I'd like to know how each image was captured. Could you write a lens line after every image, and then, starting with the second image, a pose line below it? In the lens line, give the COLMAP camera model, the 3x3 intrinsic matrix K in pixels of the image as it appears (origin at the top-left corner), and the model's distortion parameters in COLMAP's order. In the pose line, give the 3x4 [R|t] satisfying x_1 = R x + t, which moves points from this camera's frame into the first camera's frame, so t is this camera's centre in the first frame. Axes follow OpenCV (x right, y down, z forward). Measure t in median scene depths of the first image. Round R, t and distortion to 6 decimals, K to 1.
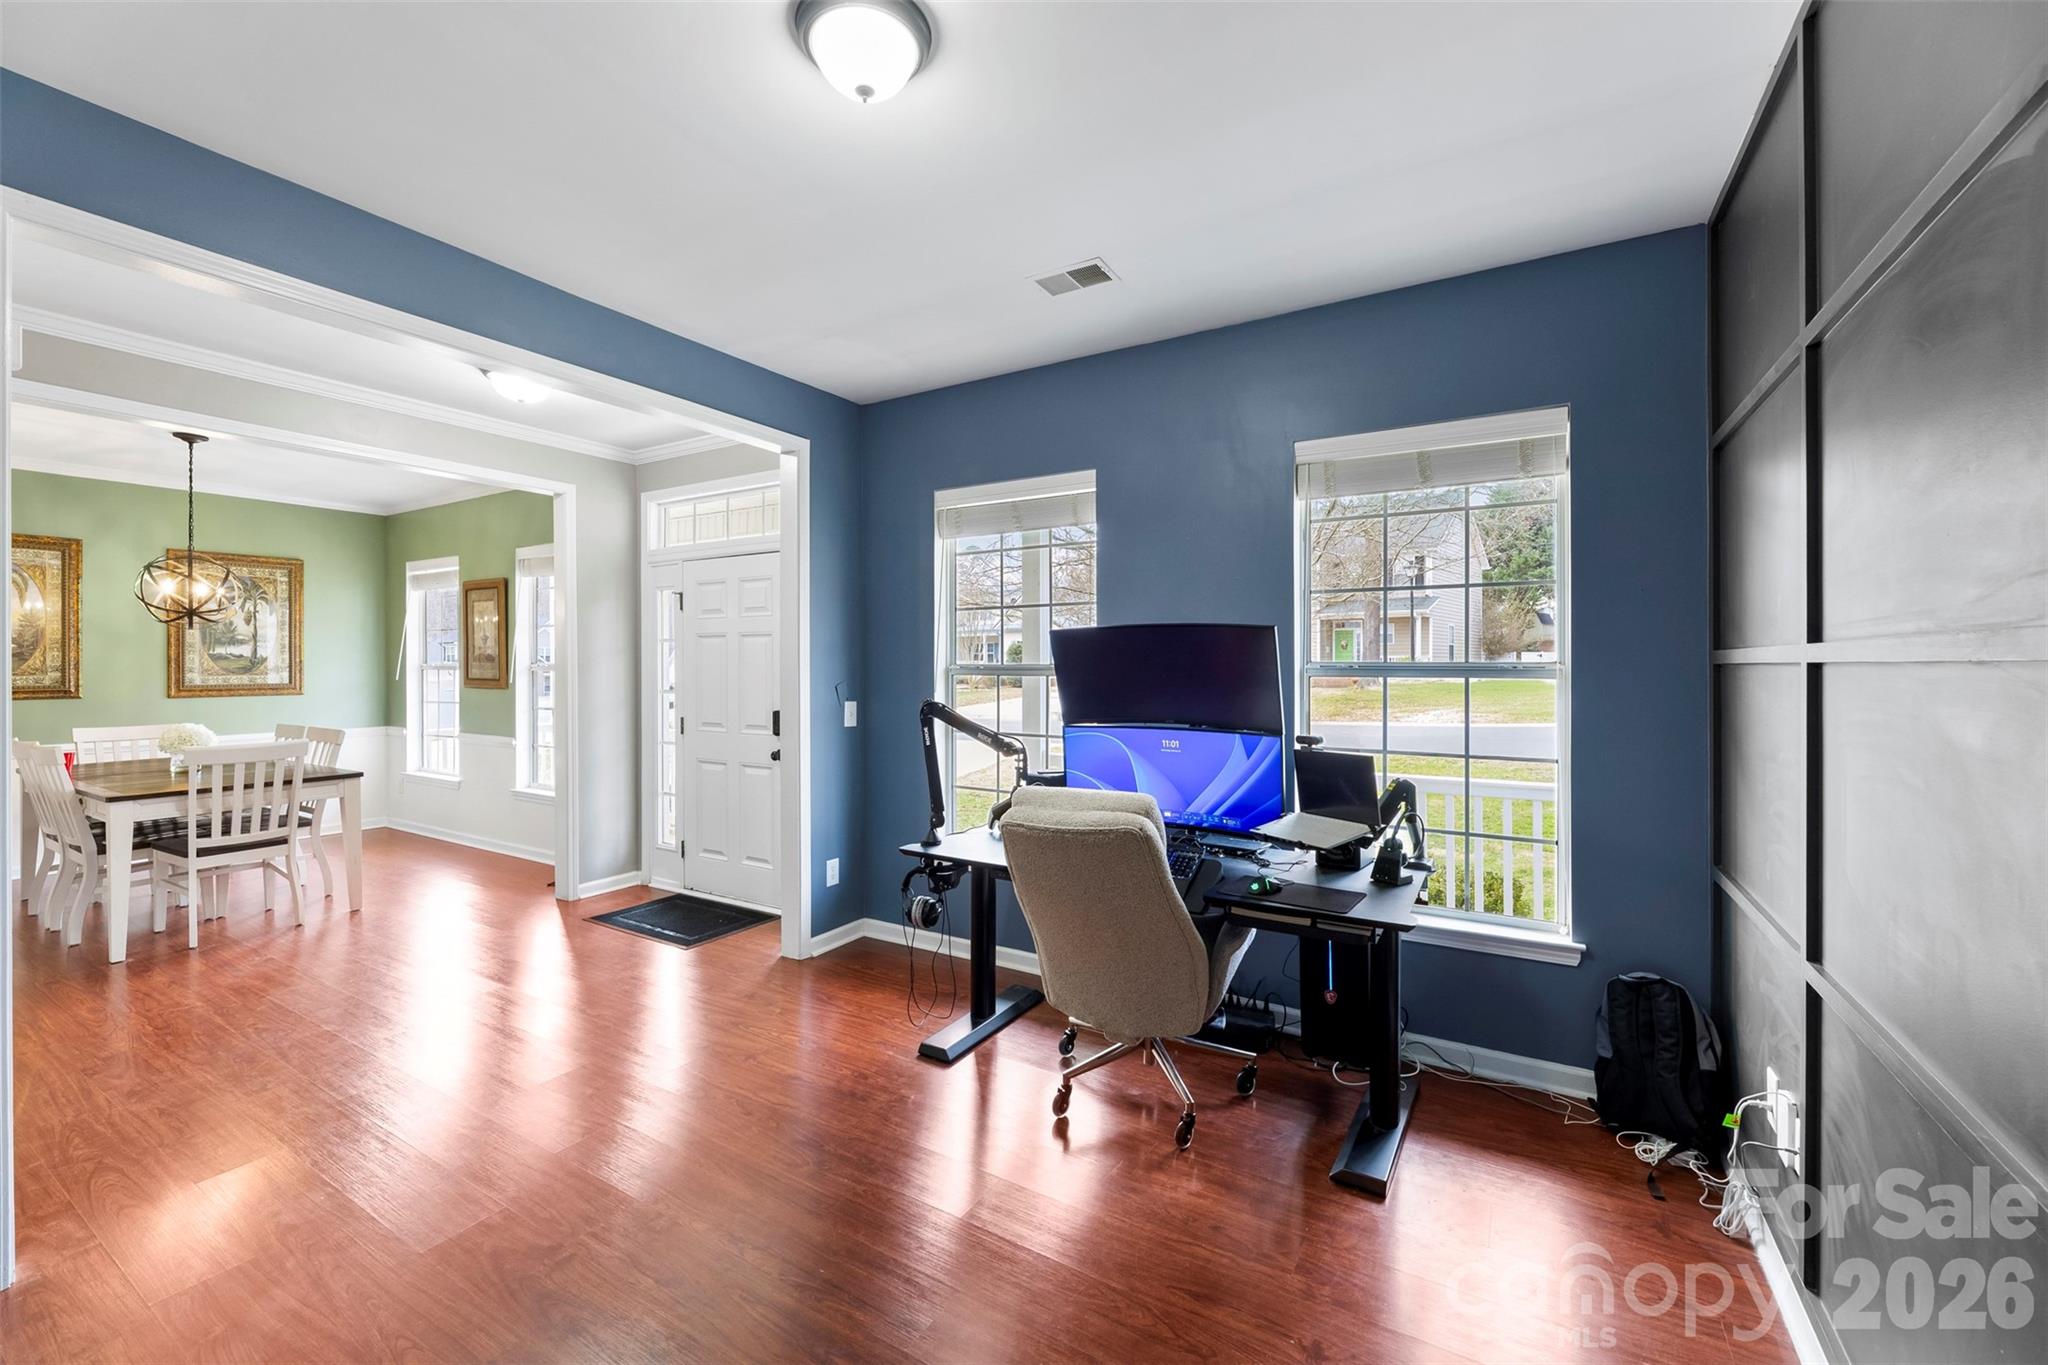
lens RADIAL K [[820.9, 0, 1028.1], [0, 820.9, 657.6], [0, 0, 1]] dist [-0.001247, -0.000480]
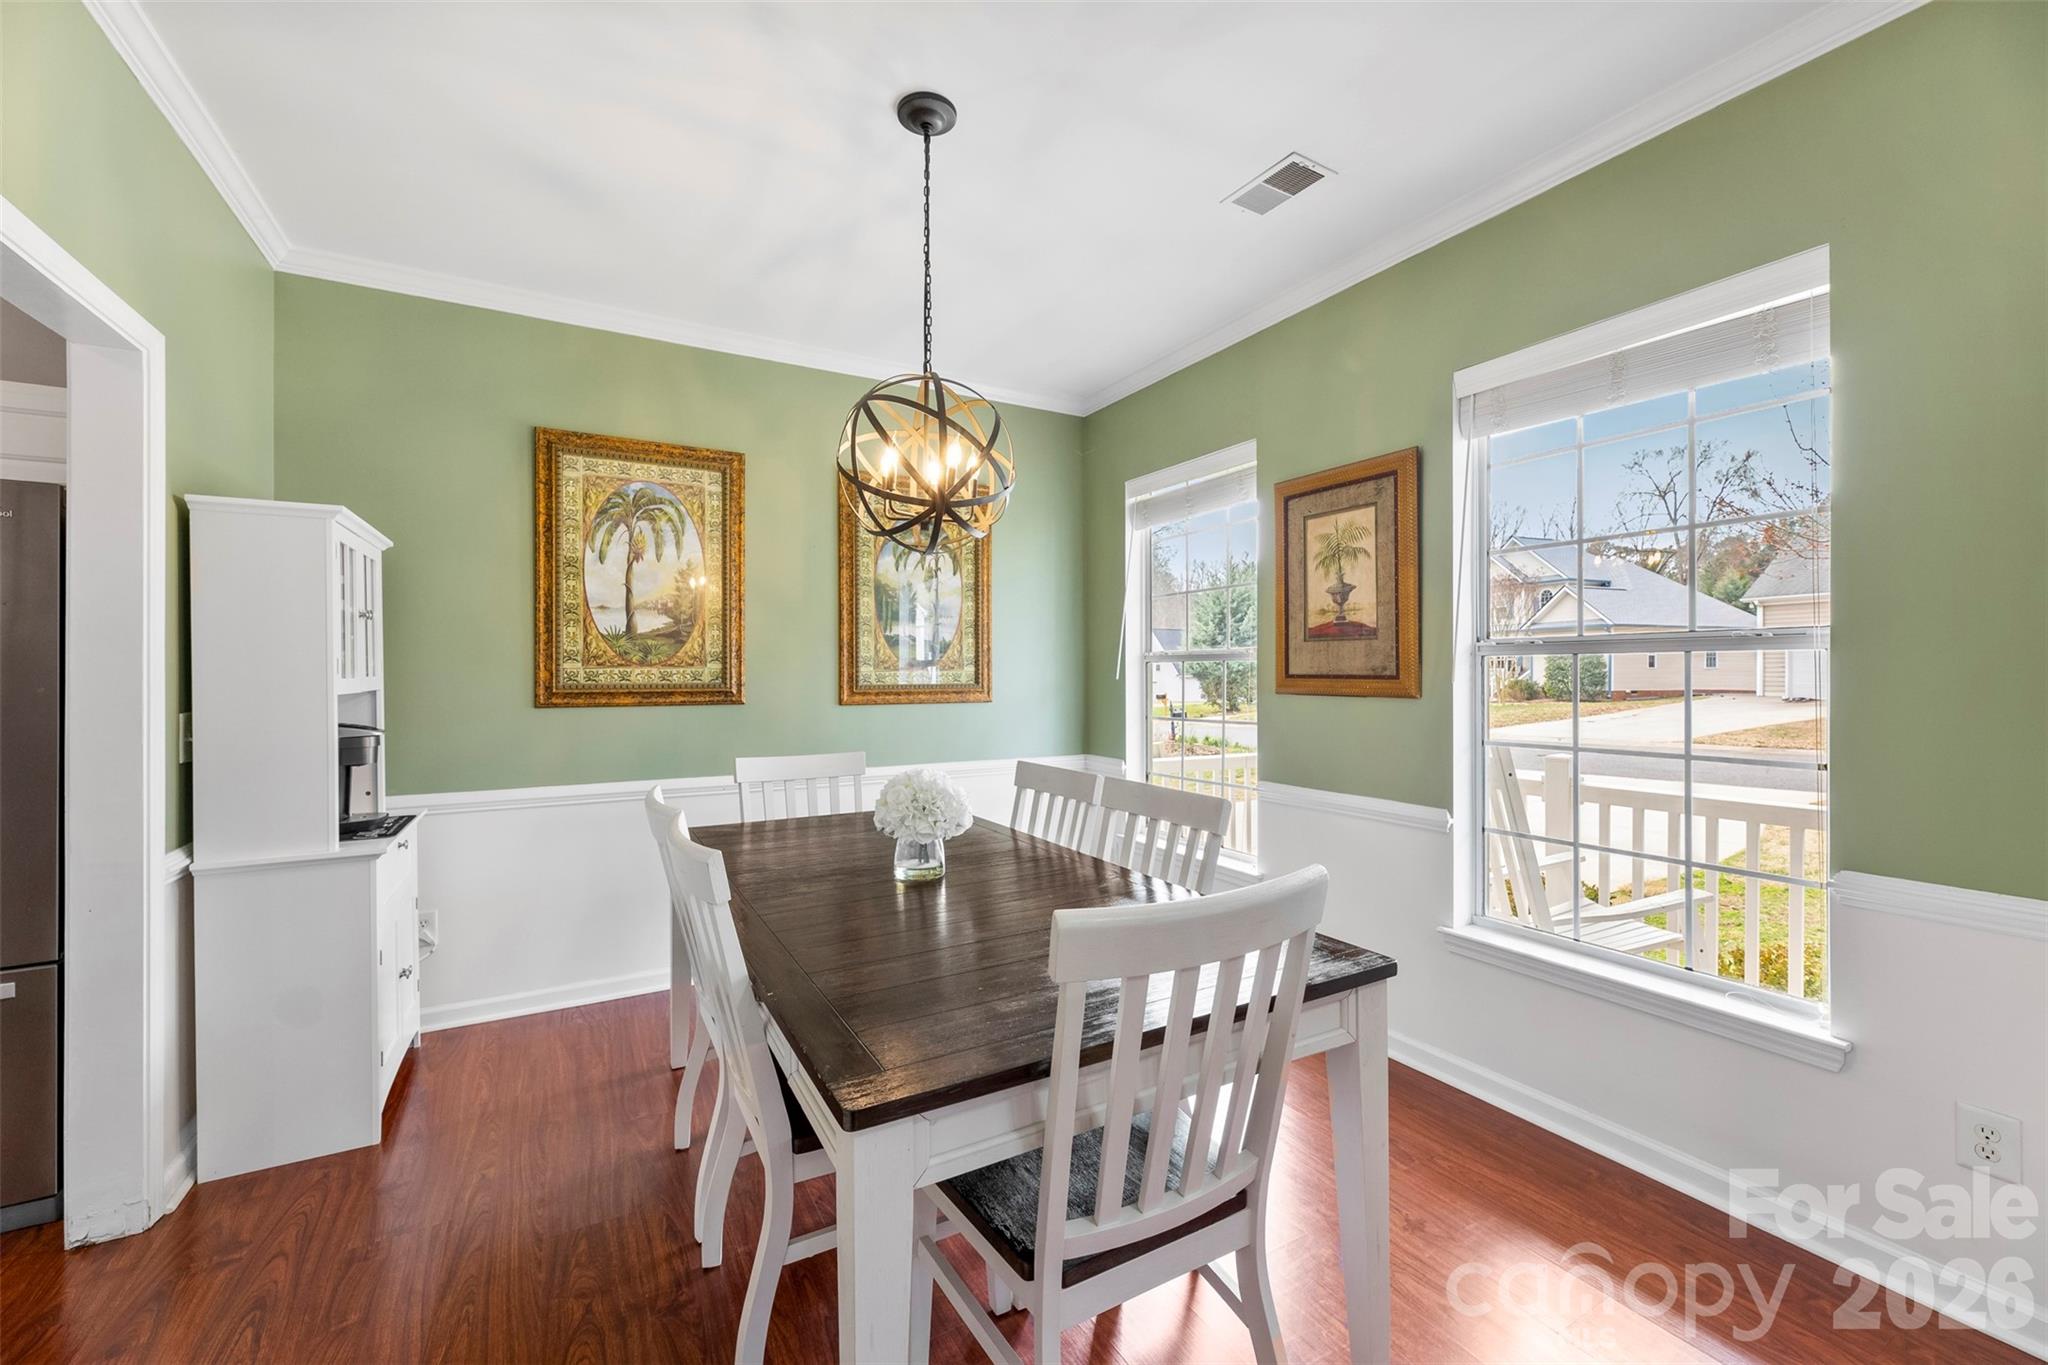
lens RADIAL K [[820.6, 0, 1023.9], [0, 820.6, 671.1], [0, 0, 1]] dist [-0.001425, 0.000068]
pose [[0.871213, -0.001900, -0.490902, -0.637353], [0.002780, 0.999996, 0.001064, 0.023313], [0.490898, -0.002292, 0.871214, 0.537809]]
